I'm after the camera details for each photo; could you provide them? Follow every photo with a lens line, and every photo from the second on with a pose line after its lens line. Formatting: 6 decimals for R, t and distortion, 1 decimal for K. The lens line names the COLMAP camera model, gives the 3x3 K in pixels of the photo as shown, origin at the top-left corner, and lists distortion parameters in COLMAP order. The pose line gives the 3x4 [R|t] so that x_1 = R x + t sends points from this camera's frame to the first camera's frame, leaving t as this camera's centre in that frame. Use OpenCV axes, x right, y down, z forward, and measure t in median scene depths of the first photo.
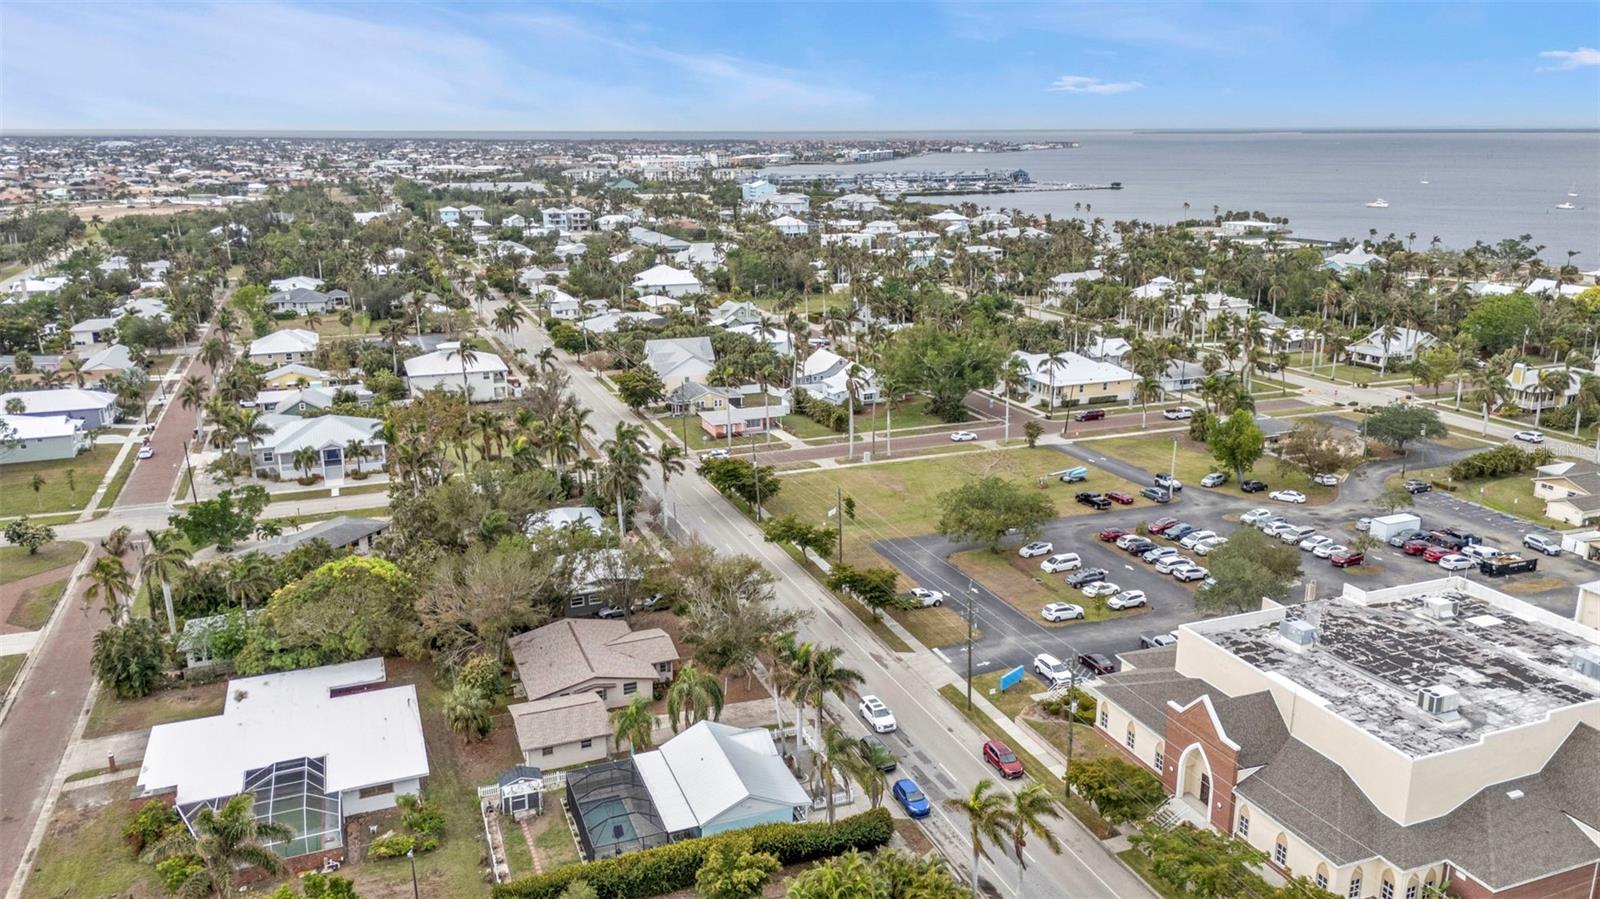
lens RADIAL K [[1166.0, 0, 800.0], [0, 1166.0, 449.5], [0, 0, 1]] dist [0.063206, -0.055781]
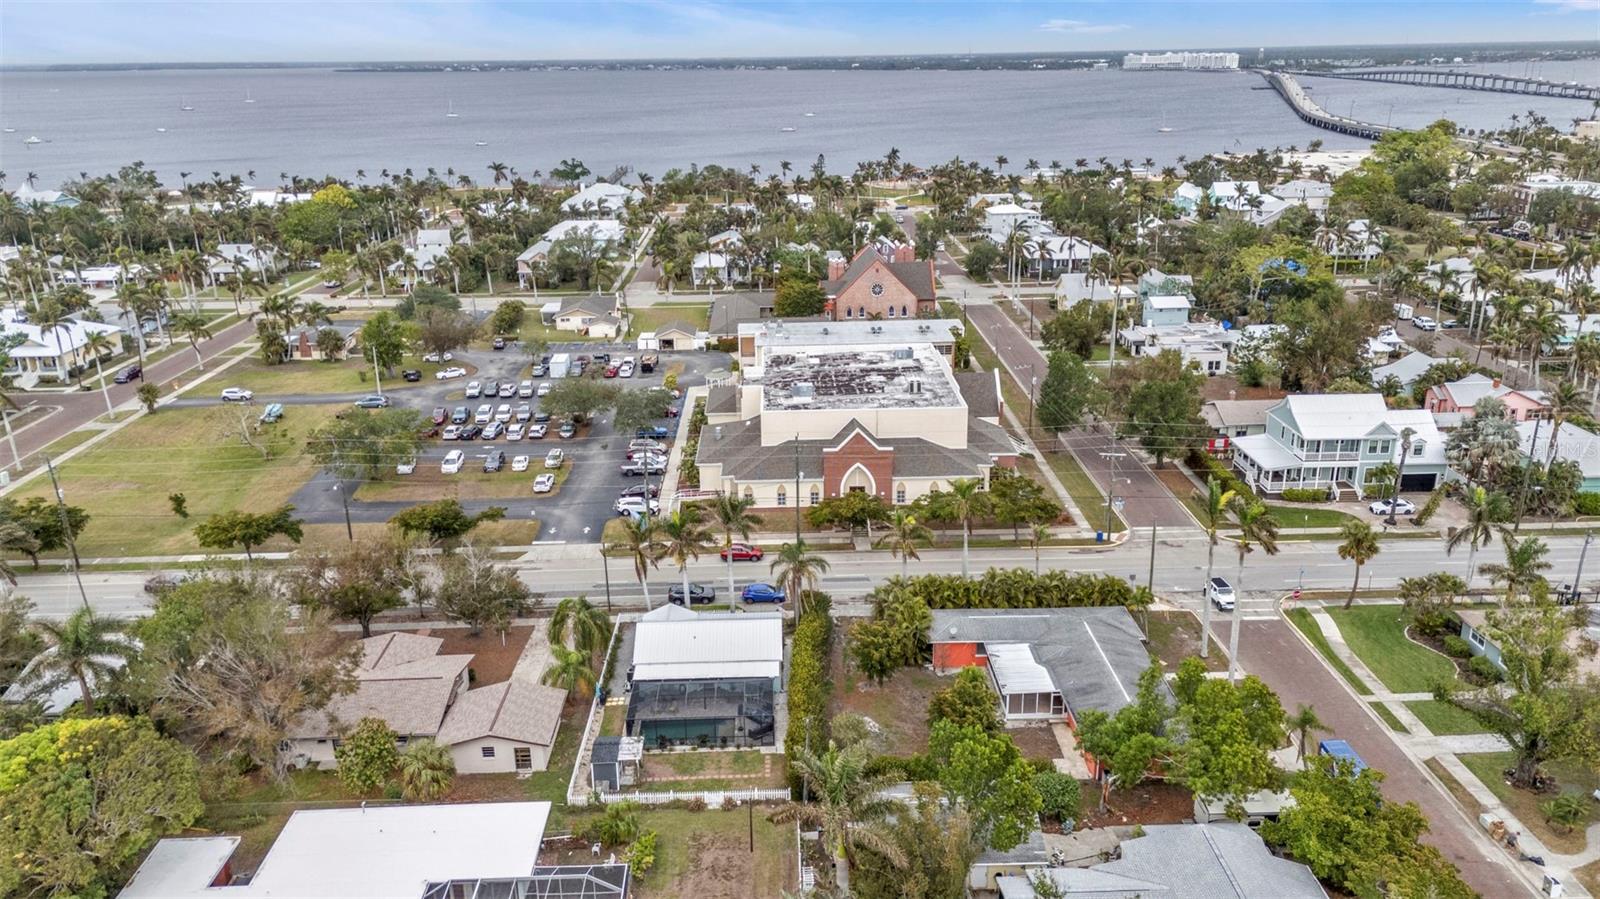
lens RADIAL K [[1166.0, 0, 800.0], [0, 1166.0, 449.5], [0, 0, 1]] dist [0.063206, -0.055781]
pose [[0.339750, -0.301870, 0.890755, -0.874599], [0.260030, 0.940324, 0.219489, -0.090673], [-0.903855, 0.157051, 0.397970, 0.450353]]
